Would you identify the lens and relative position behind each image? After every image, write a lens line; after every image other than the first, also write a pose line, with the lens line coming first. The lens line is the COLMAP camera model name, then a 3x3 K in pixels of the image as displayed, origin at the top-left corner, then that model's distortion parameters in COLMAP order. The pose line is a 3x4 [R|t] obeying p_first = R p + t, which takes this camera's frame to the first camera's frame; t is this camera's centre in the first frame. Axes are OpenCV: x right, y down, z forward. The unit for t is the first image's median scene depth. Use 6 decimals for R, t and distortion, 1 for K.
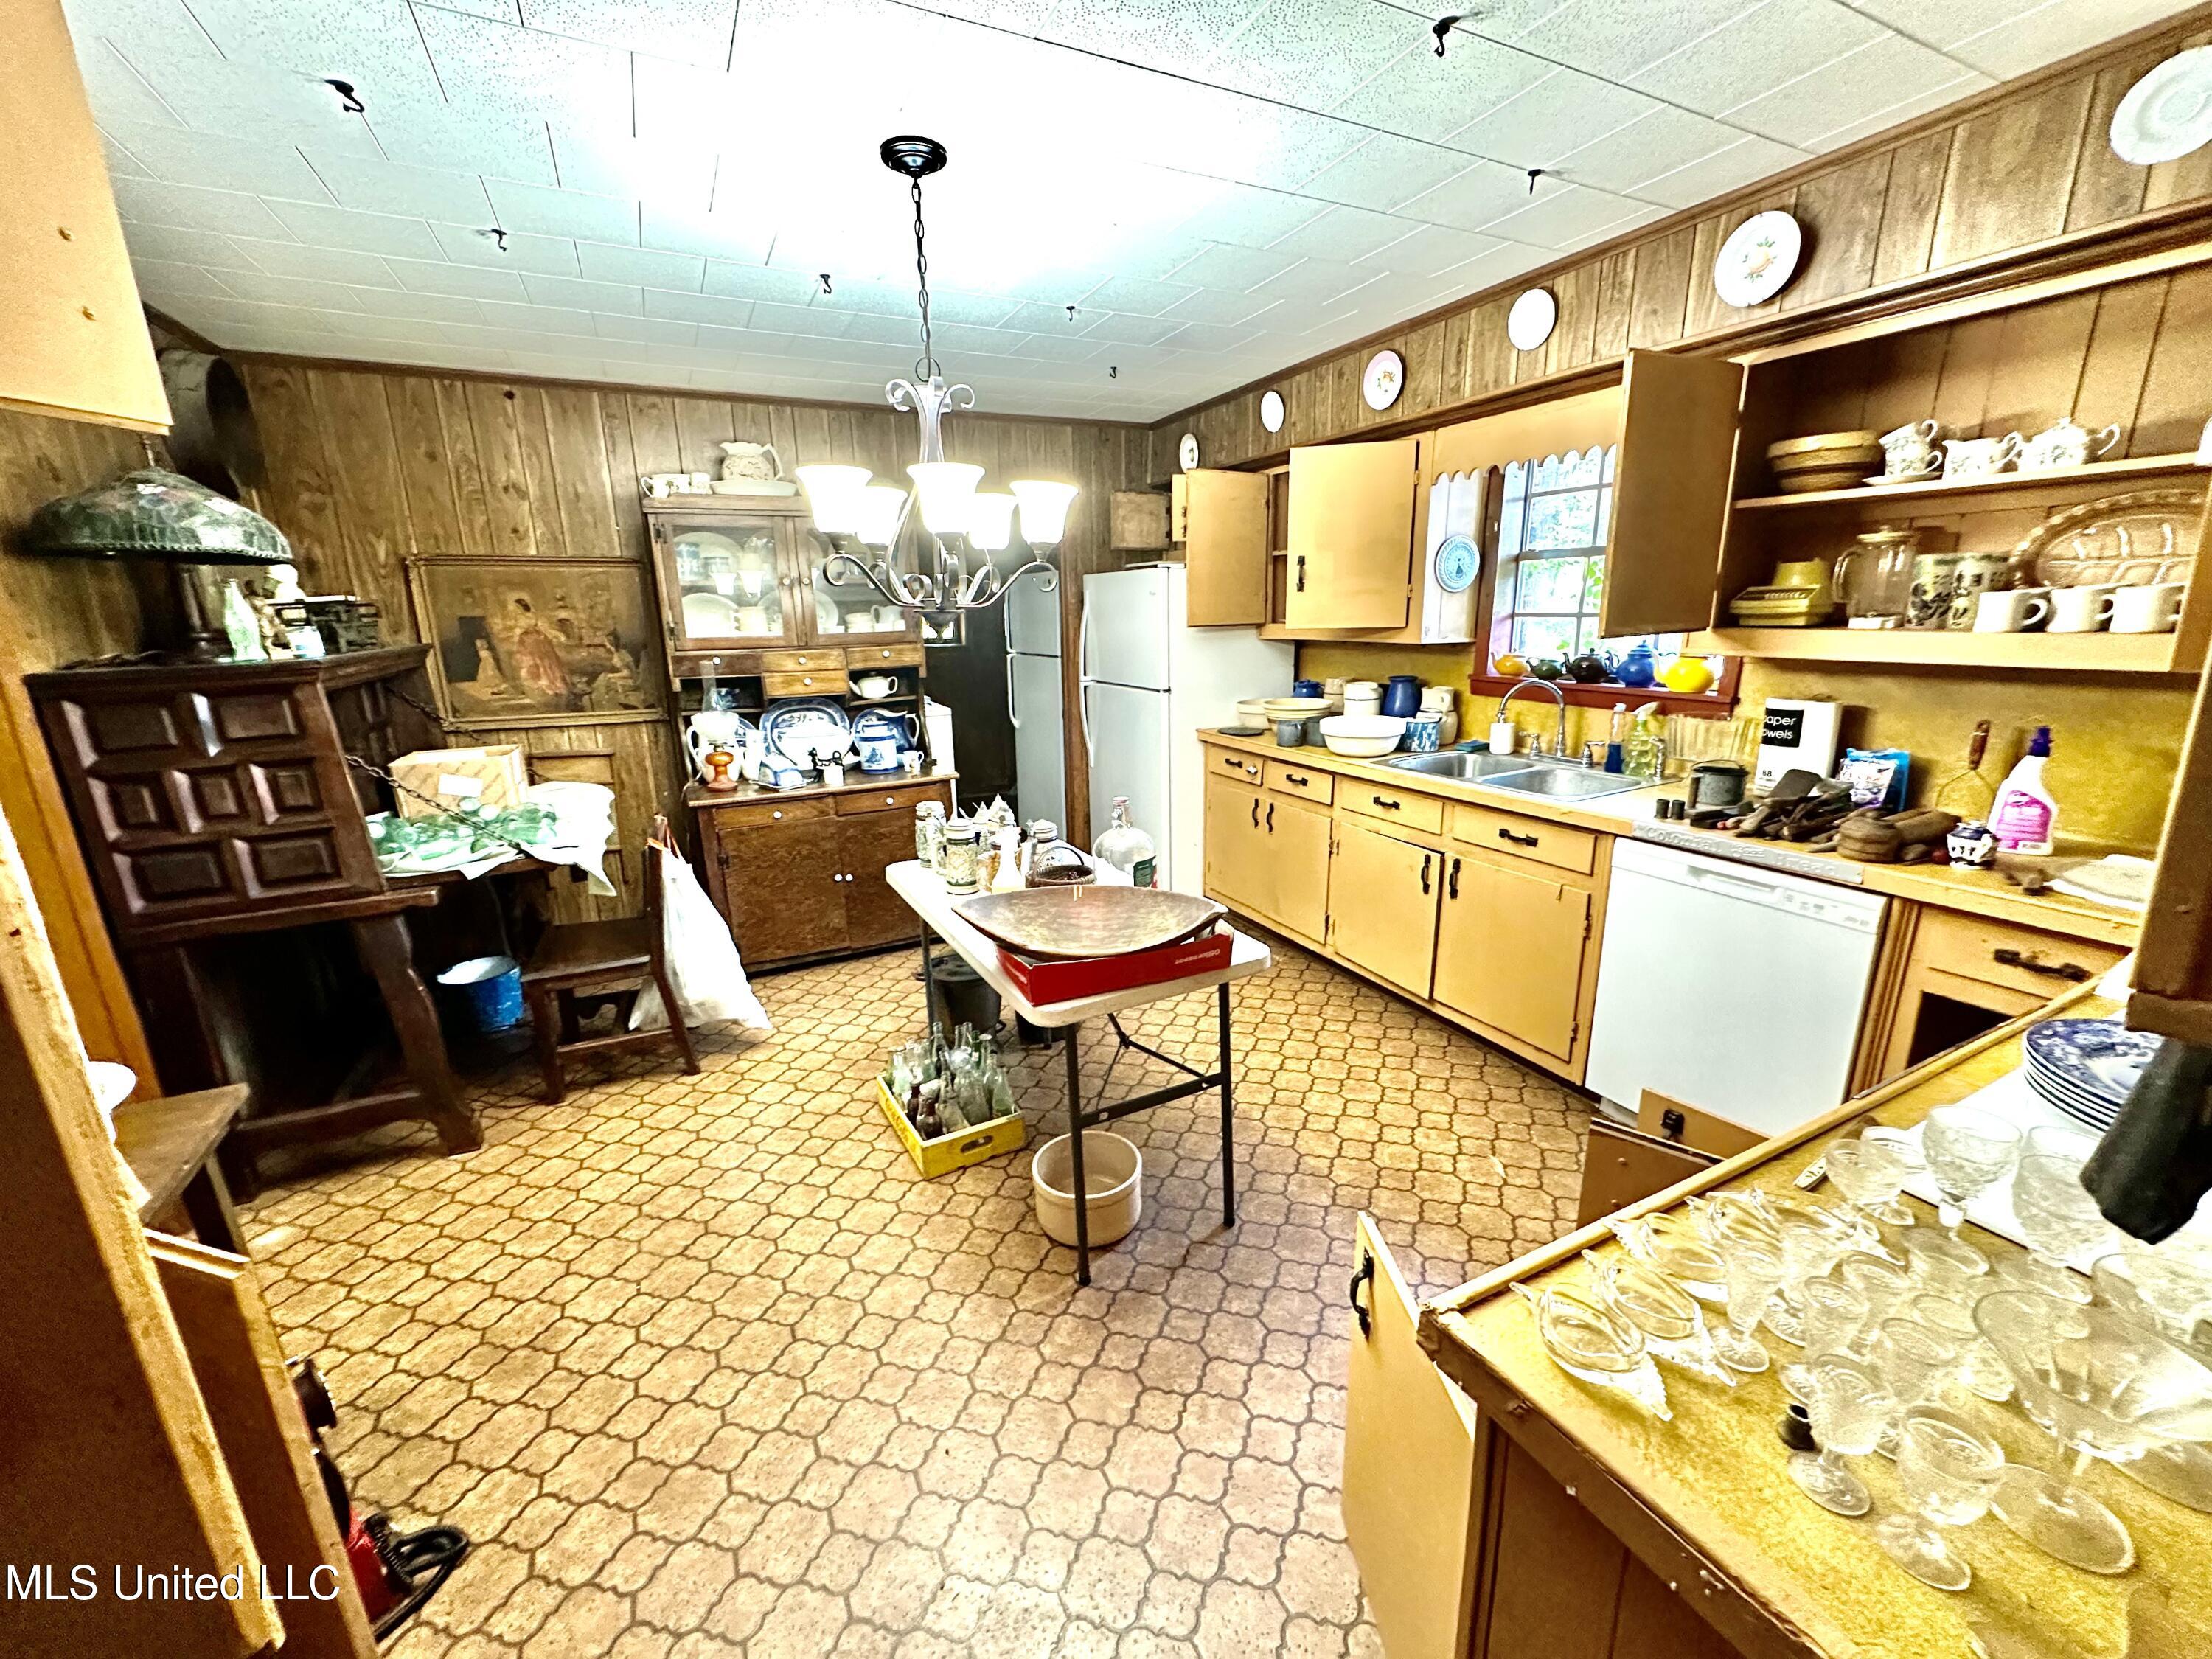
lens RADIAL K [[879.2, 0, 1097.3], [0, 879.2, 831.2], [0, 0, 1]] dist [0.000396, -0.000123]
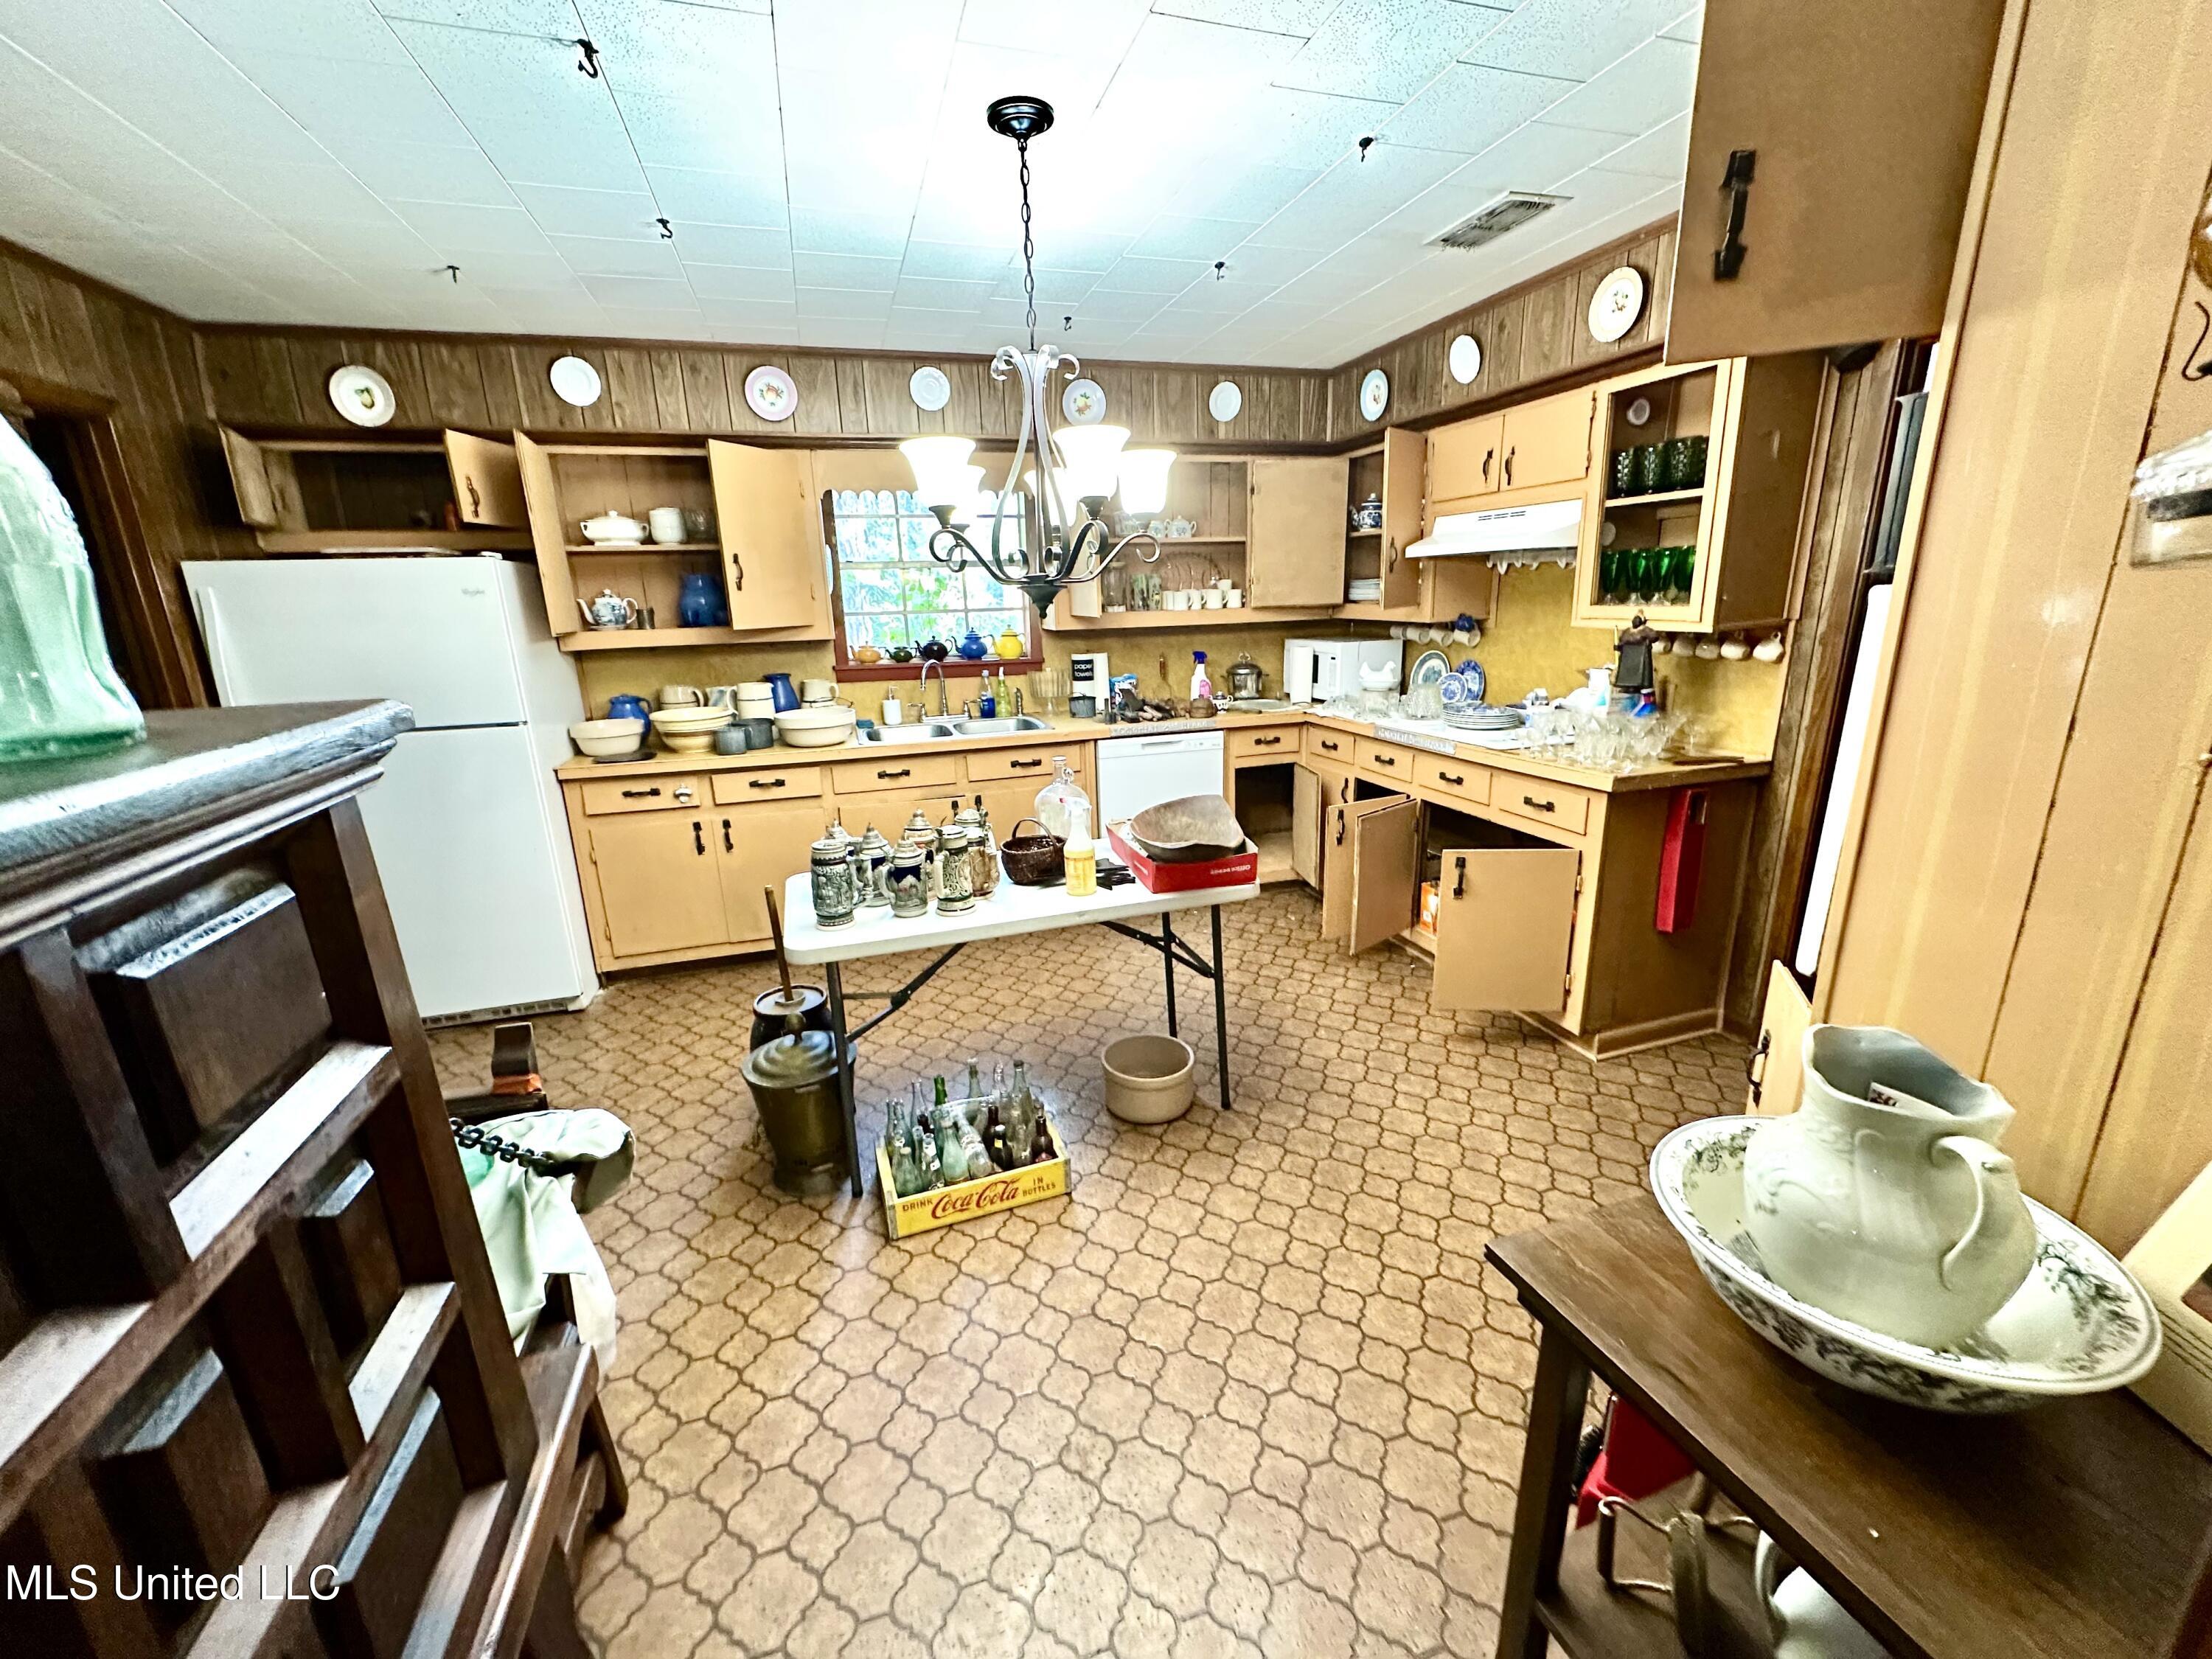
lens RADIAL K [[879.2, 0, 1107.4], [0, 879.2, 833.7], [0, 0, 1]] dist [0.000396, -0.000123]
pose [[0.158156, -0.238556, 0.958164, -0.879191], [0.271348, 0.943517, 0.190121, -0.118235], [-0.949398, 0.229927, 0.213954, 0.590584]]
